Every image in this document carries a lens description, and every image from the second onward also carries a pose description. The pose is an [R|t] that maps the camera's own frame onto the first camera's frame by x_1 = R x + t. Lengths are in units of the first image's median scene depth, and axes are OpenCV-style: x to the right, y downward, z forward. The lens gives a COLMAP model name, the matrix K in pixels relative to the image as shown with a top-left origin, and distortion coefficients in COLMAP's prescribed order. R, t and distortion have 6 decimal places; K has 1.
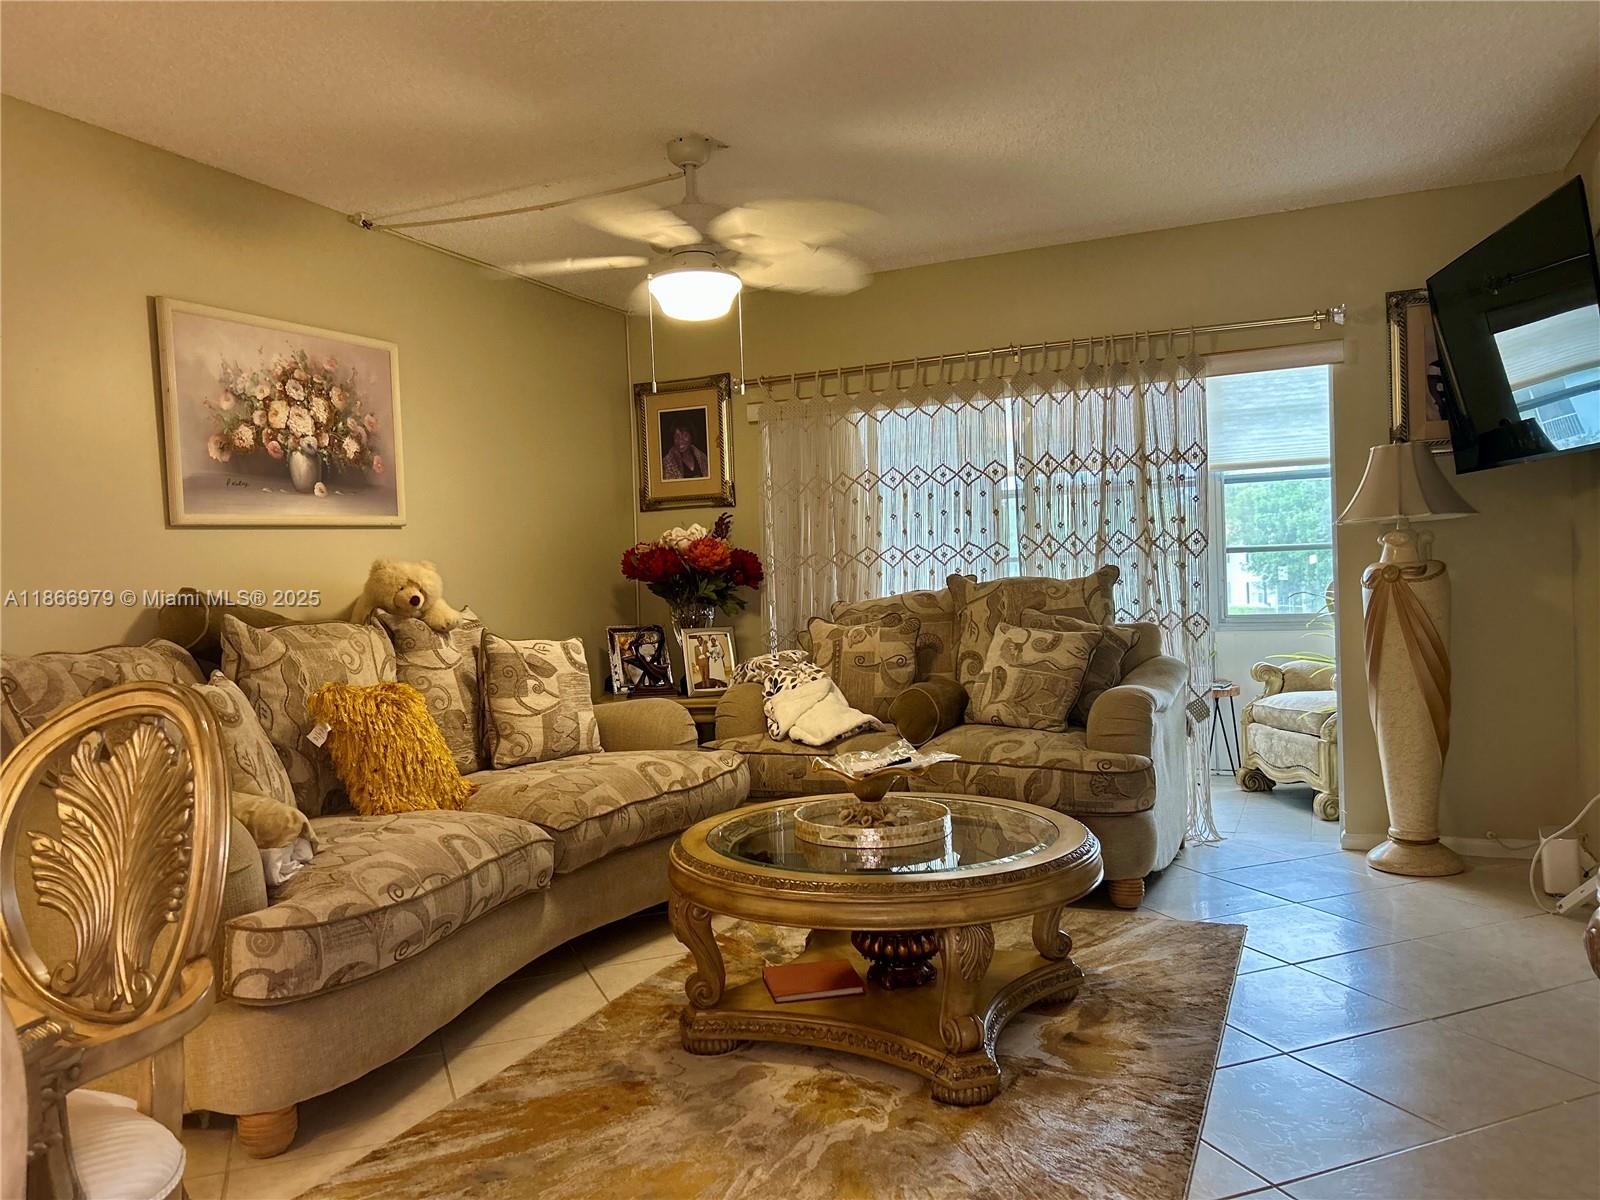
lens RADIAL K [[1202.1, 0, 800.1], [0, 1202.1, 612.9], [0, 0, 1]] dist [0.068051, -0.082826]
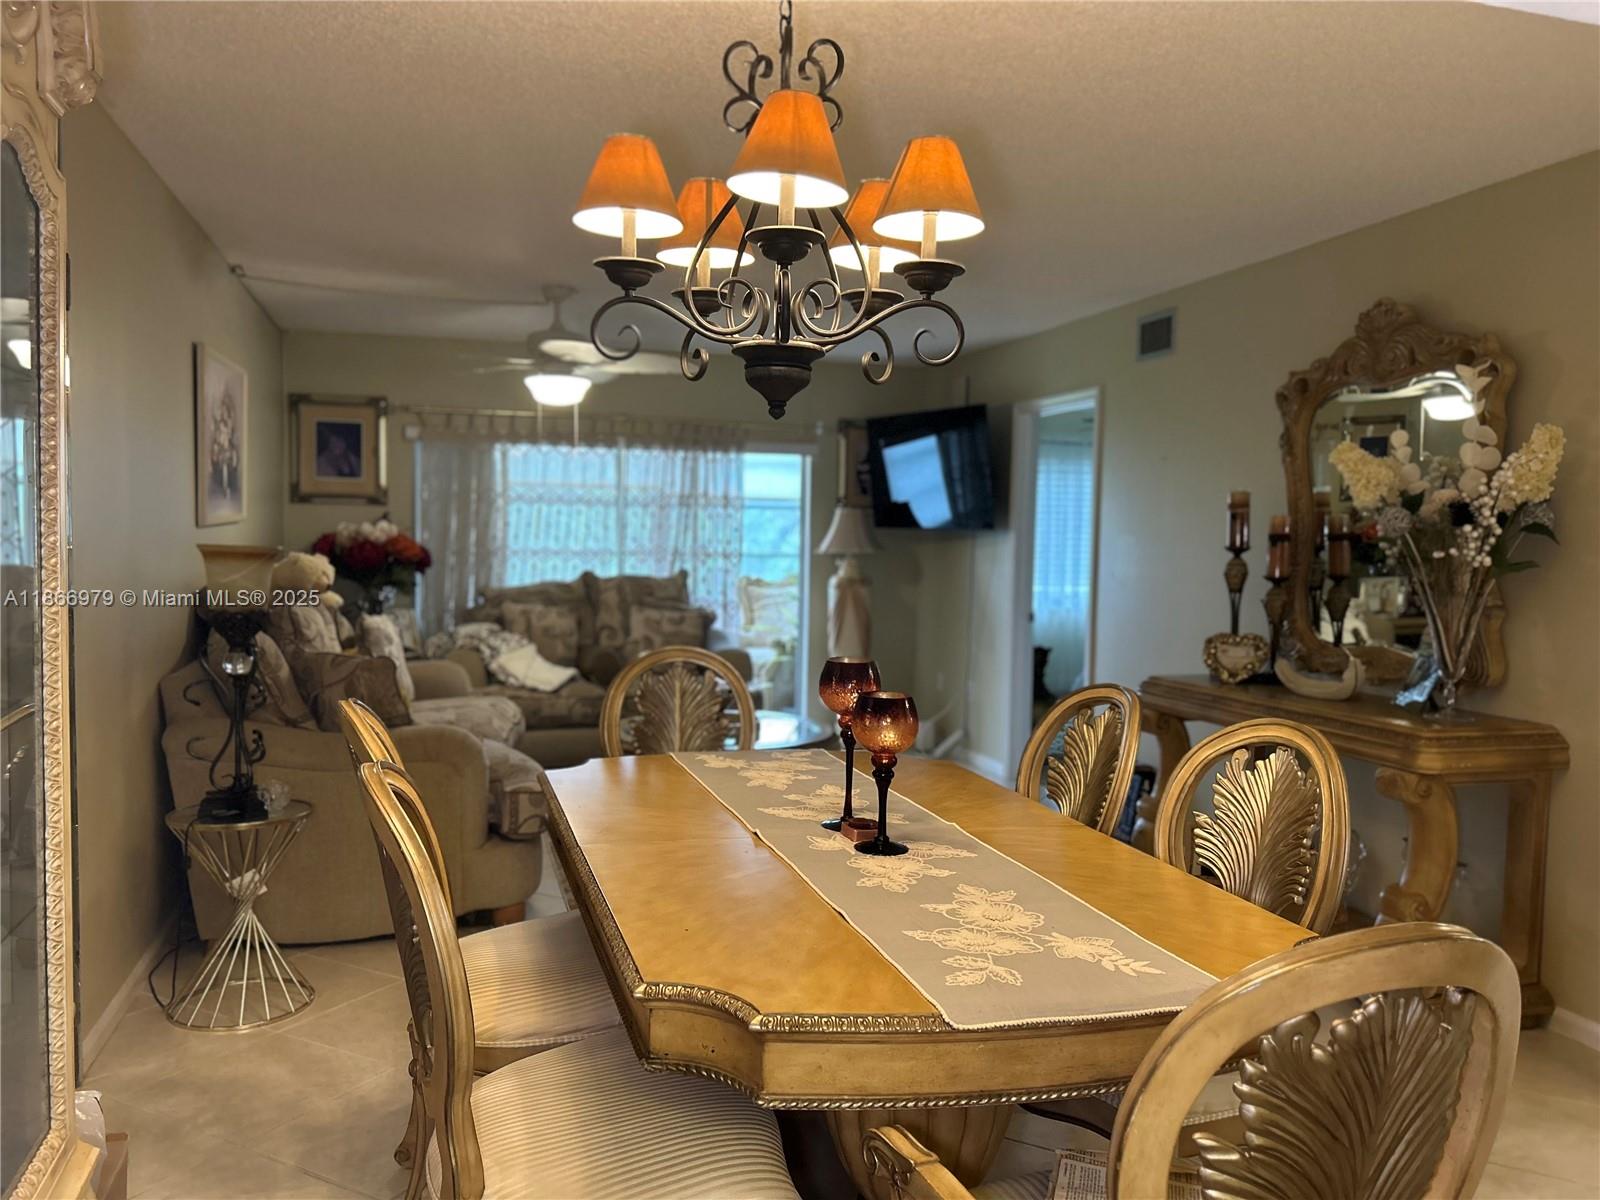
lens RADIAL K [[1202.1, 0, 787.1], [0, 1202.1, 605.1], [0, 0, 1]] dist [0.068051, -0.082826]
pose [[0.772250, 0.013968, 0.635166, -0.721832], [-0.029086, 0.999487, 0.013384, -0.020875], [-0.634653, -0.028811, 0.772260, -0.304705]]
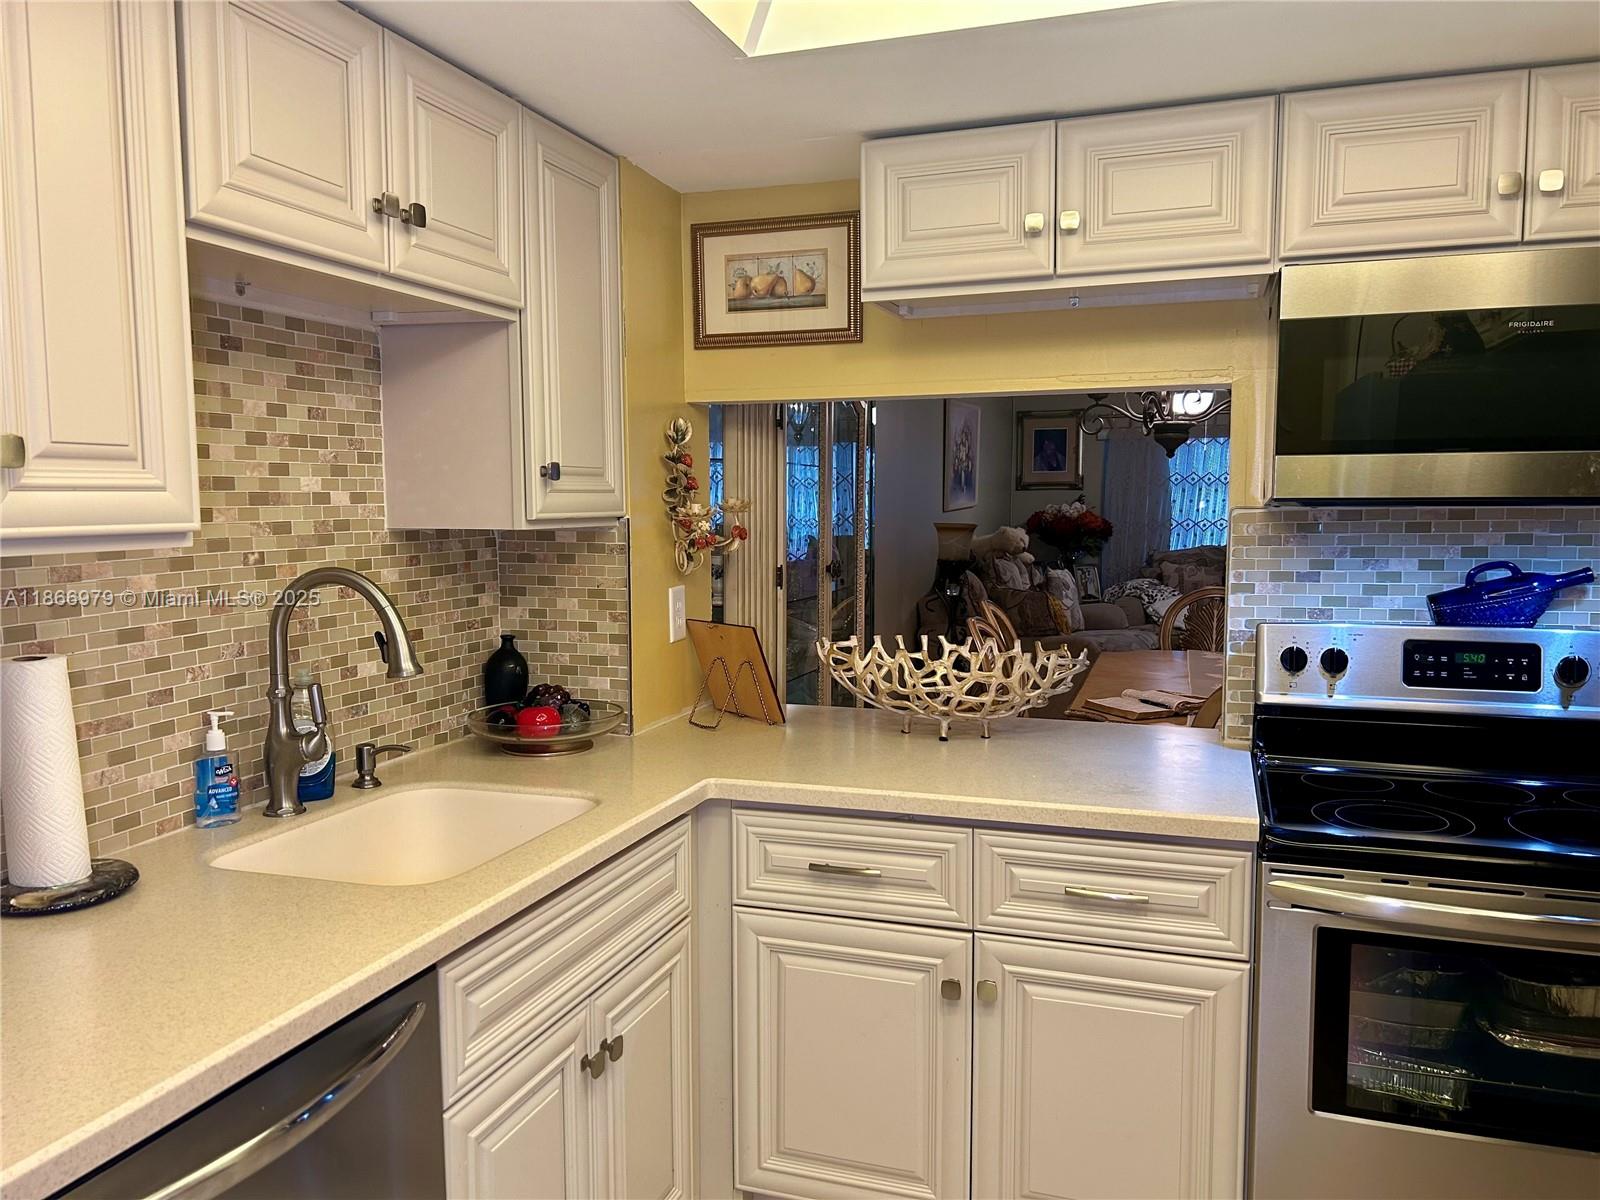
lens RADIAL K [[1202.1, 0, 803.1], [0, 1202.1, 613.0], [0, 0, 1]] dist [0.068051, -0.082826]
pose [[0.996043, 0.027268, 0.084586, -0.789773], [-0.032709, 0.997438, 0.063618, -0.017607], [-0.082634, -0.066133, 0.994383, -0.867501]]
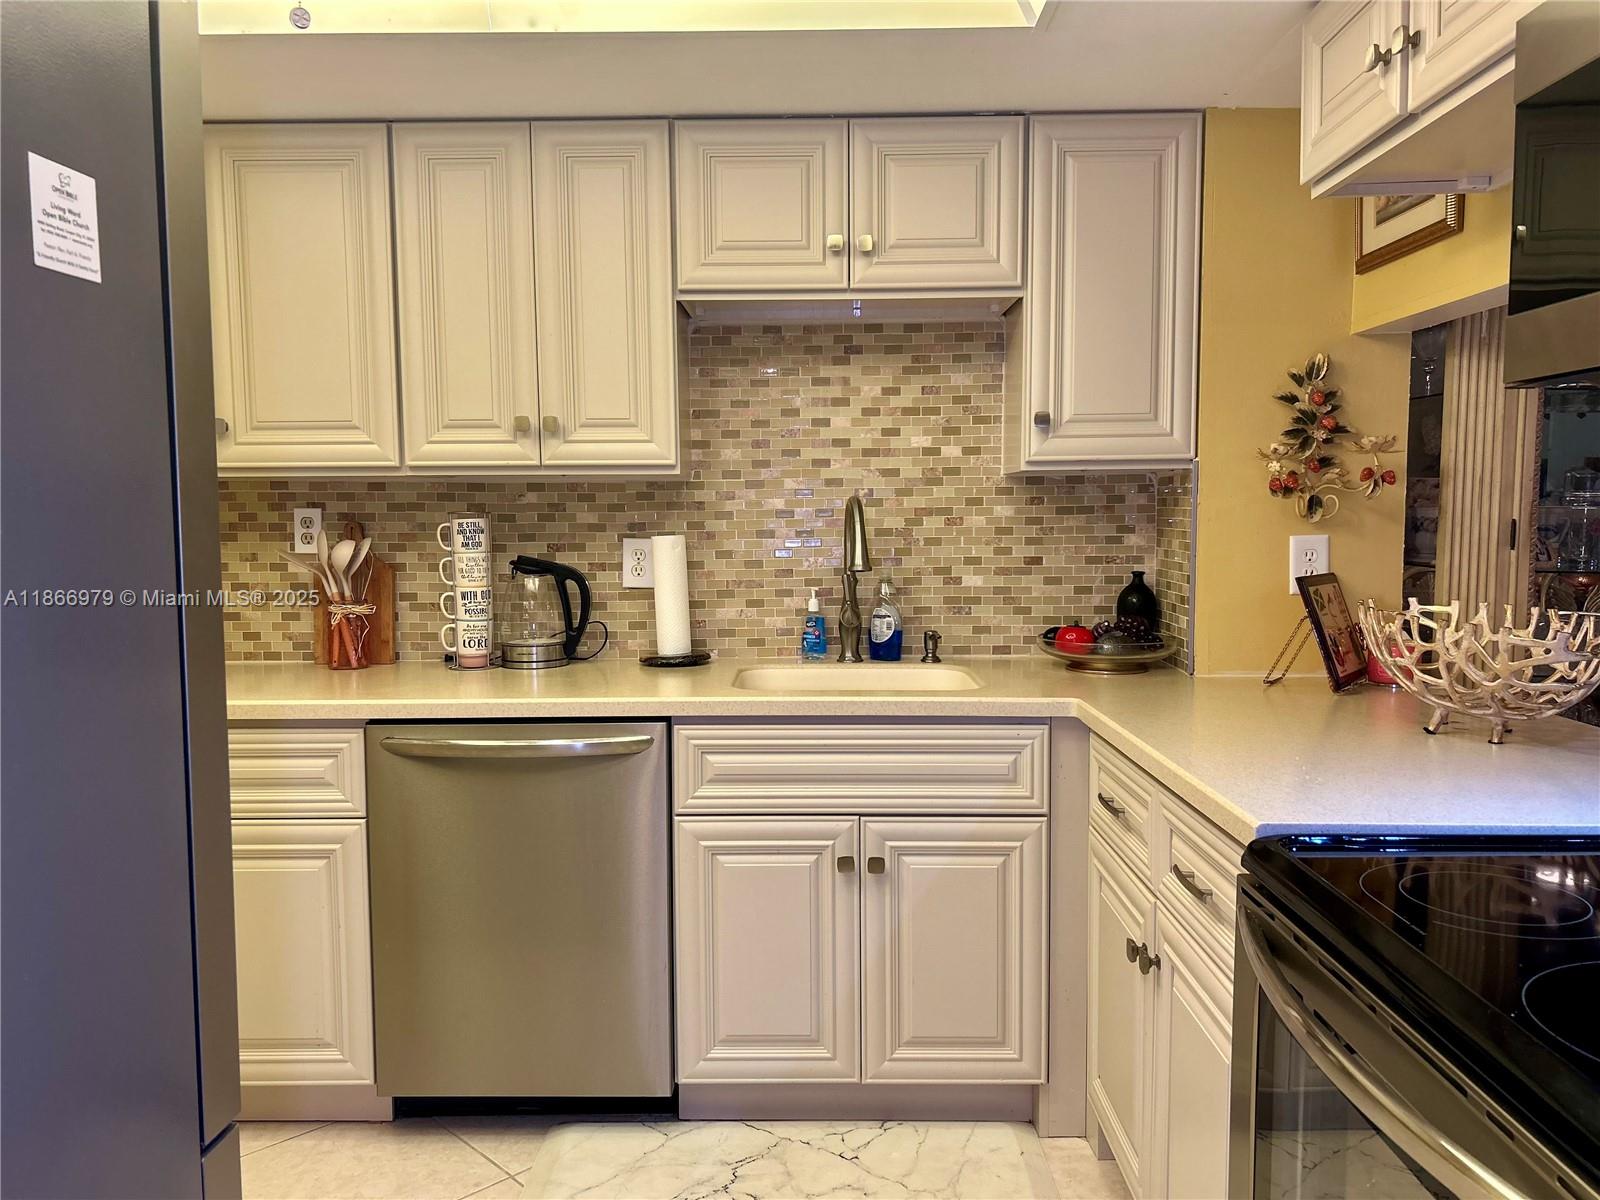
lens RADIAL K [[1202.1, 0, 801.3], [0, 1202.1, 615.3], [0, 0, 1]] dist [0.068051, -0.082826]
pose [[0.383594, 0.117107, -0.916047, -0.309991], [-0.034812, 0.993056, 0.112375, -0.007587], [0.922846, -0.011217, 0.385007, -0.676544]]
